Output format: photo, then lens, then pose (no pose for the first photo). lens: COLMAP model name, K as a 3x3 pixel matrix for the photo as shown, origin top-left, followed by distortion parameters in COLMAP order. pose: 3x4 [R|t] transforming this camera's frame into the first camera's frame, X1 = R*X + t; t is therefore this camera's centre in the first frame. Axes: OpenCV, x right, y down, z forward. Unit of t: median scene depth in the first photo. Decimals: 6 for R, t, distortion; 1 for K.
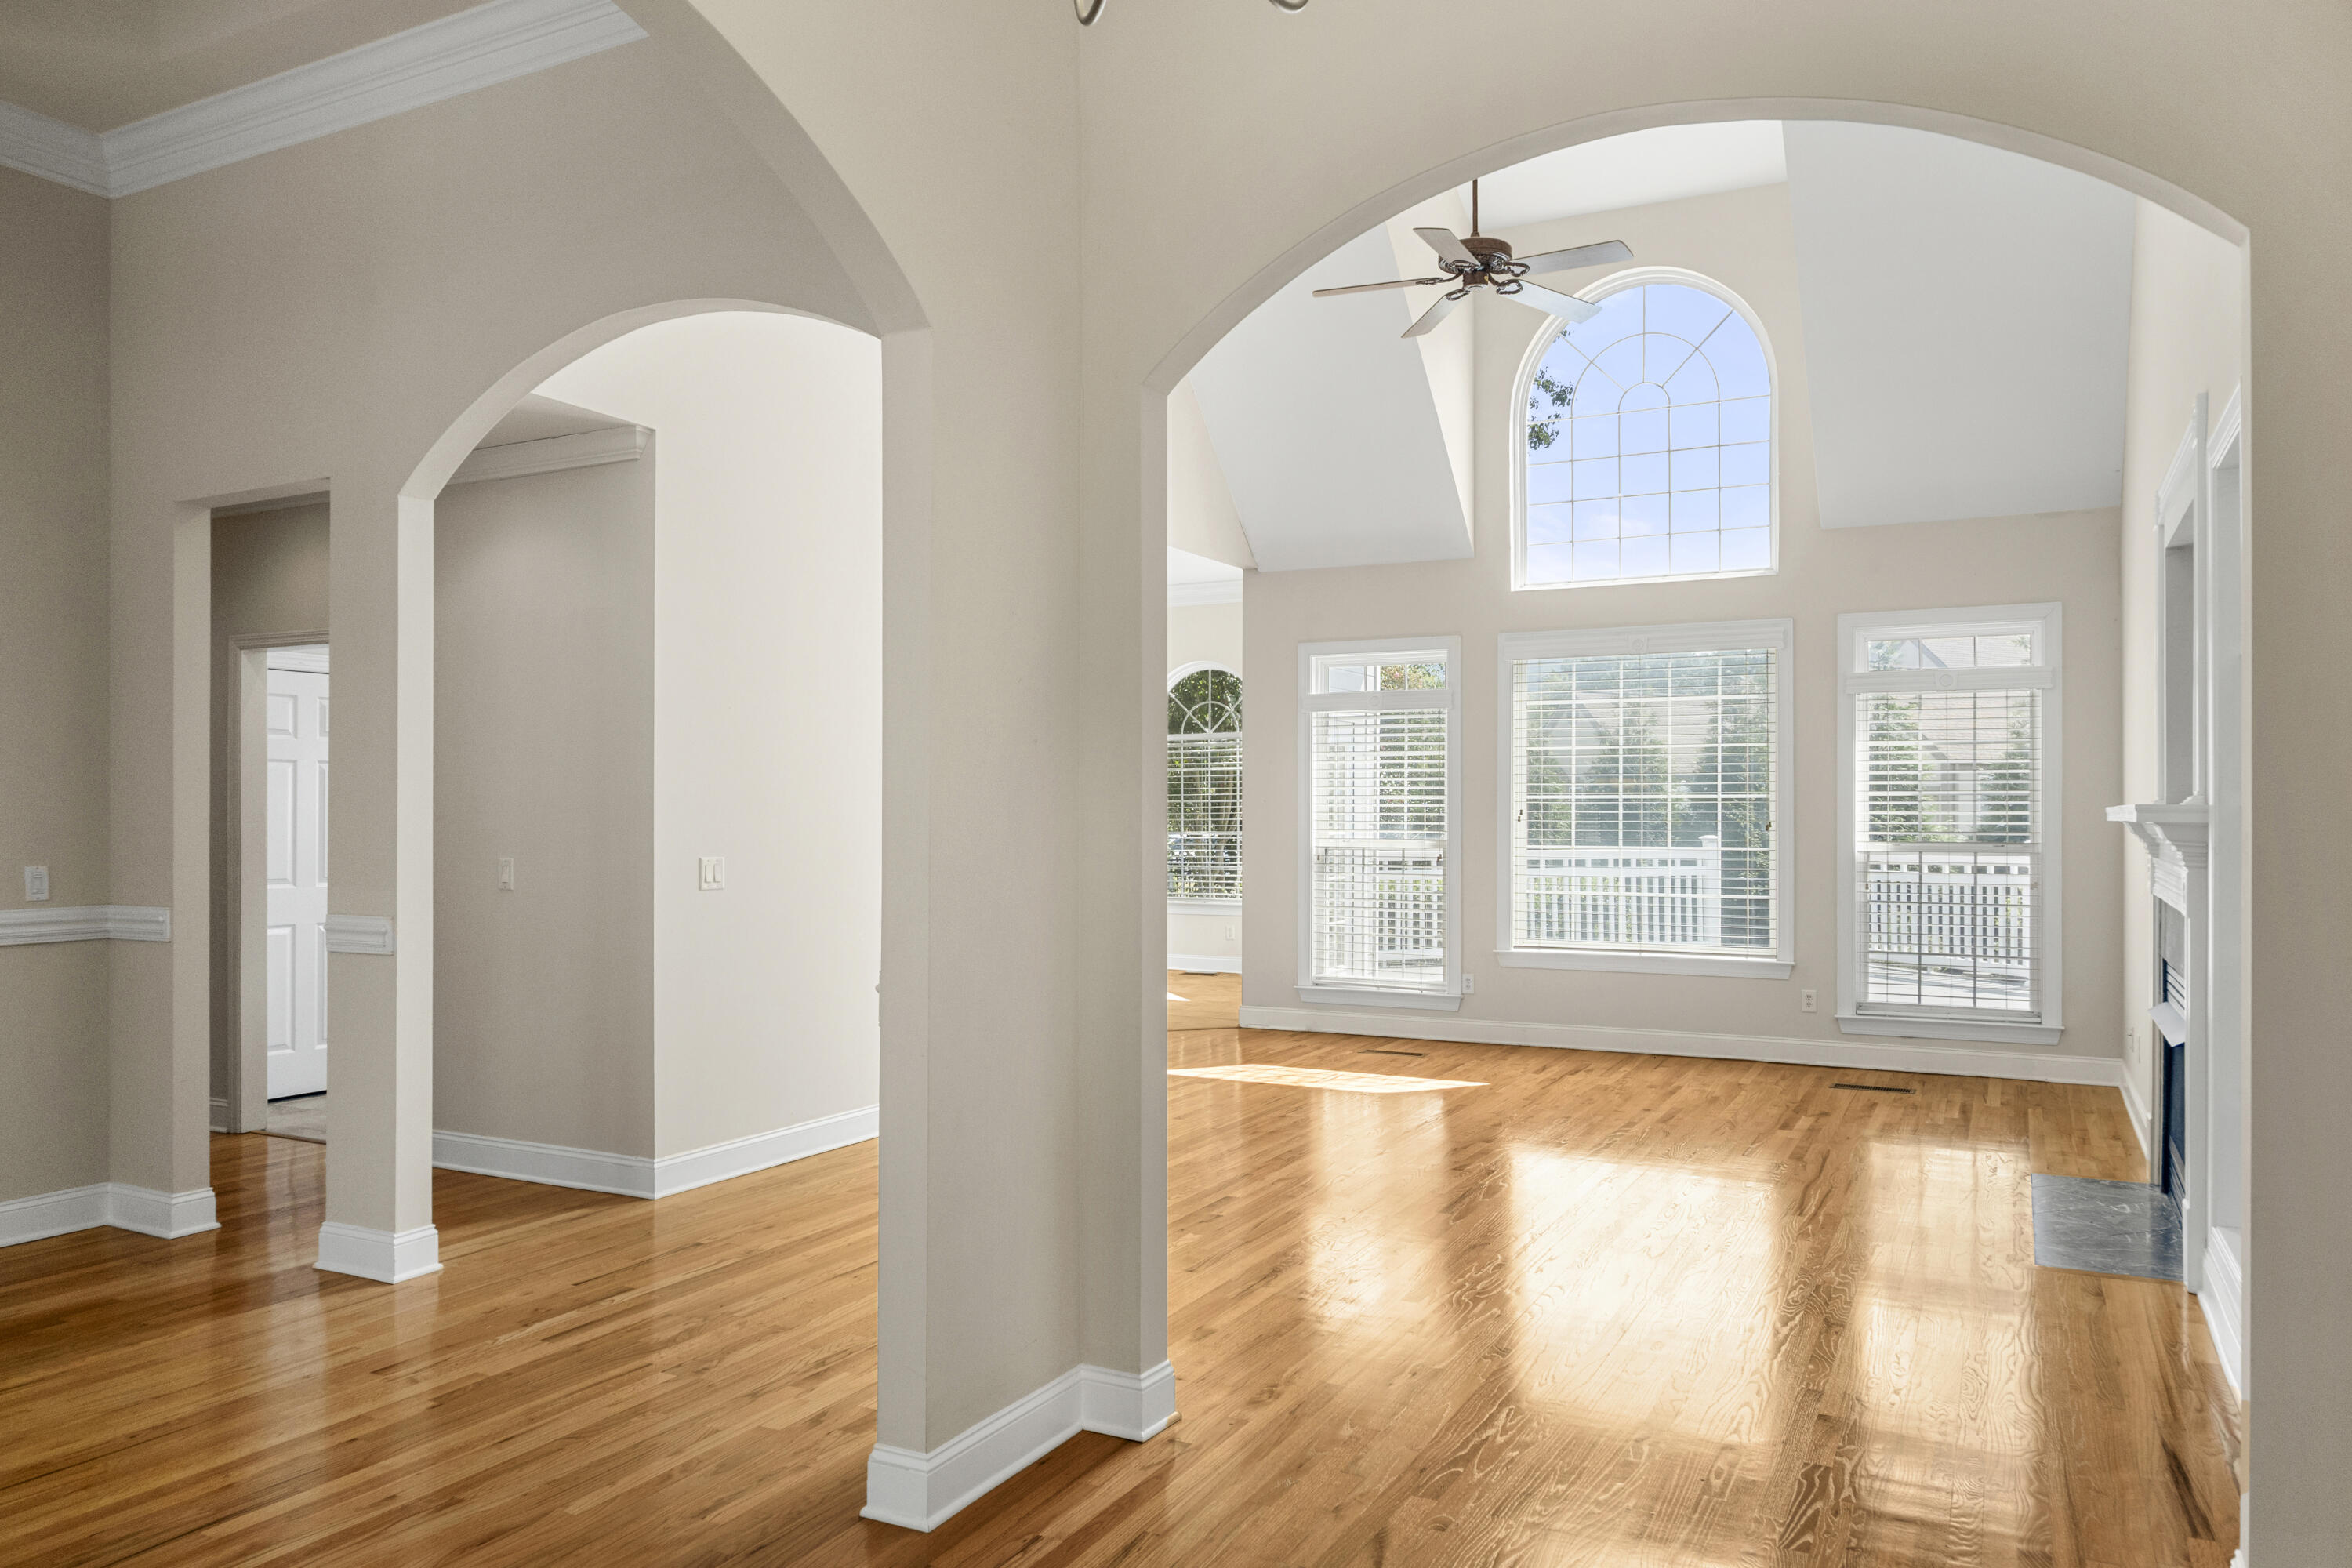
lens RADIAL K [[1628.3, 0, 1176.0], [0, 1628.3, 784.0], [0, 0, 1]] dist [-0.001861, -0.001831]
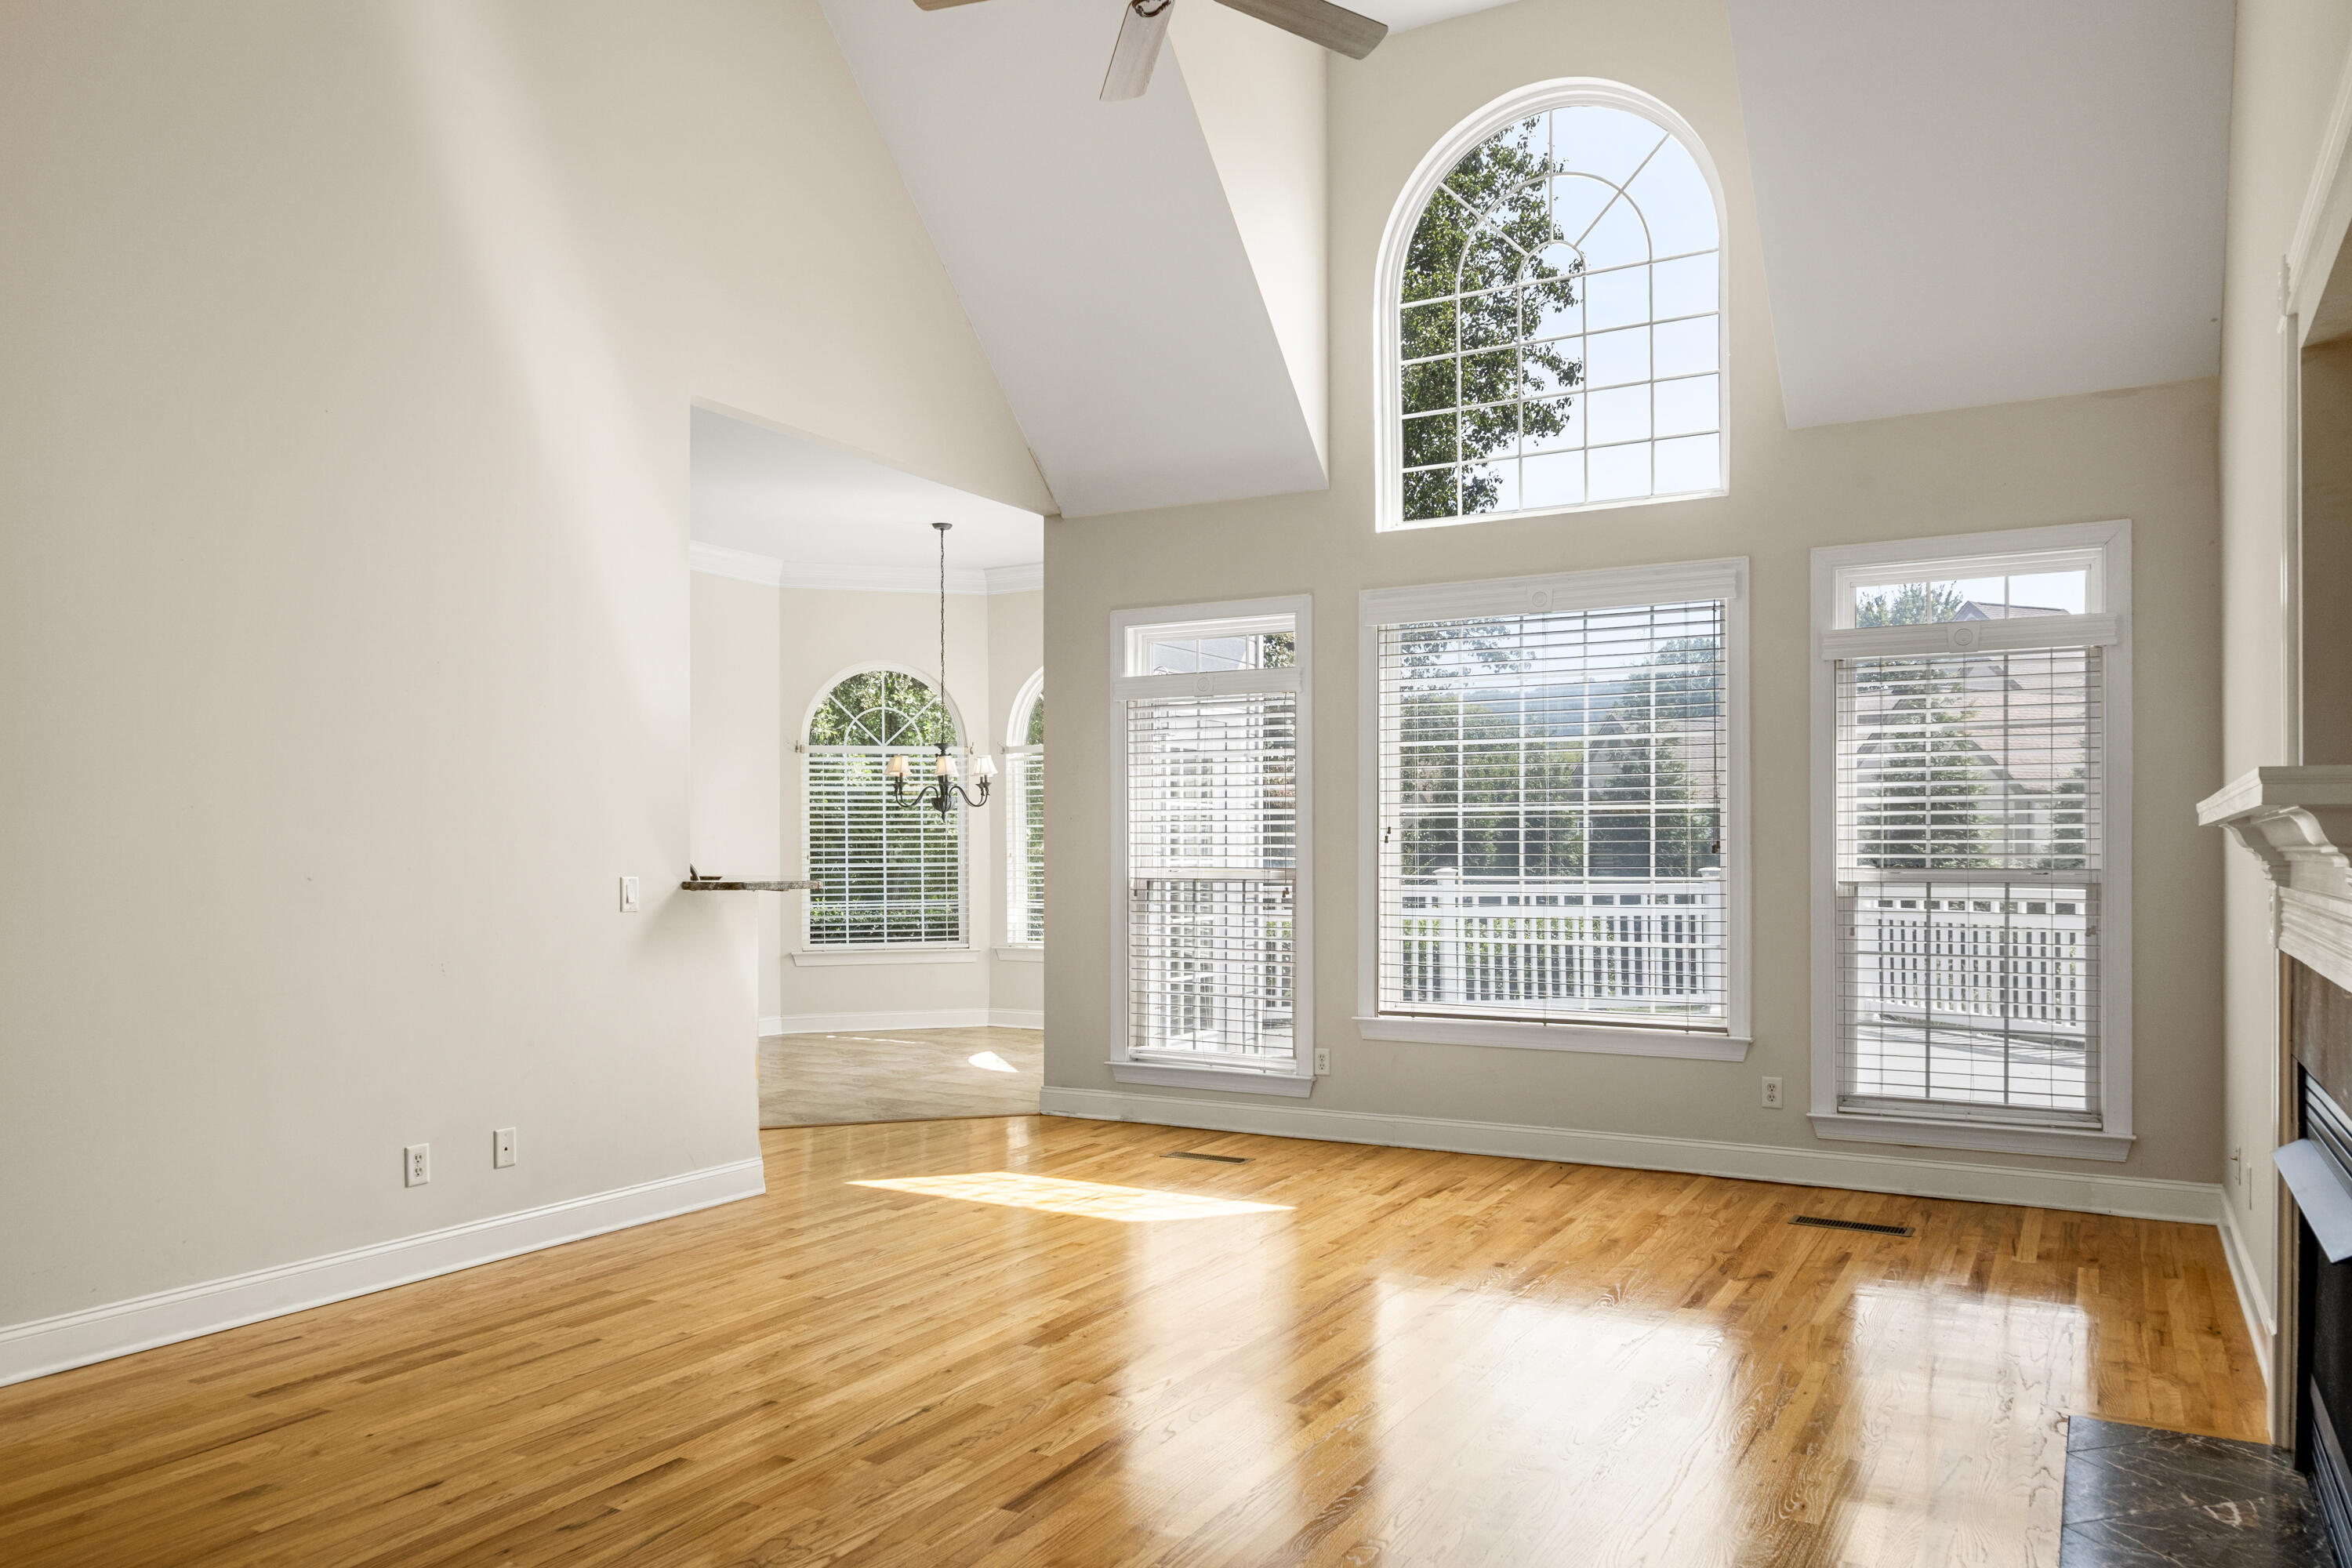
lens RADIAL K [[1649.3, 0, 1170.1], [0, 1649.3, 822.4], [0, 0, 1]] dist [-0.006035, -0.001296]
pose [[0.999229, -0.002741, -0.039168, 0.153400], [0.002761, 0.999996, 0.000454, 0.014202], [0.039167, -0.000562, 0.999233, 0.267701]]
